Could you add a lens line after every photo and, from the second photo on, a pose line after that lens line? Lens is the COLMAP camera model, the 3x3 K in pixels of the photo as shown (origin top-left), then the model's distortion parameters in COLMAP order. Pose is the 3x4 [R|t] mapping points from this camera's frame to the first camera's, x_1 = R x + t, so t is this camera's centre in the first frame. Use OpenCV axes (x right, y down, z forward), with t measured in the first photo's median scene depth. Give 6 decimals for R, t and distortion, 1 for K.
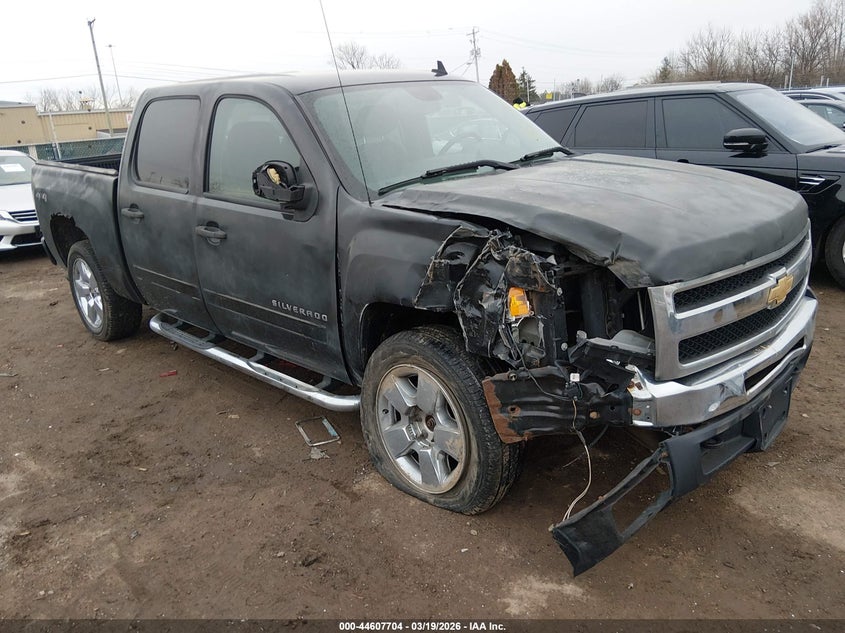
lens RADIAL K [[670.7, 0, 422.5], [0, 670.7, 316.5], [0, 0, 1]] dist [-0.002187, -0.009324]
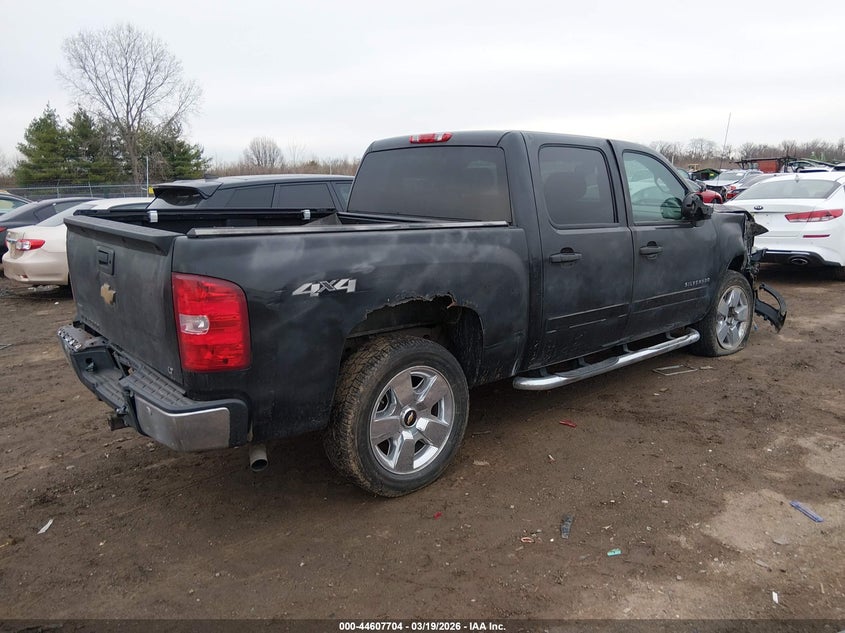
lens RADIAL K [[670.7, 0, 422.5], [0, 670.7, 316.5], [0, 0, 1]] dist [-0.002187, -0.009324]
pose [[0.048505, -0.157766, 0.986285, -1.588261], [0.297879, 0.944797, 0.136480, -0.303391], [-0.953370, 0.287174, 0.092822, 1.298429]]
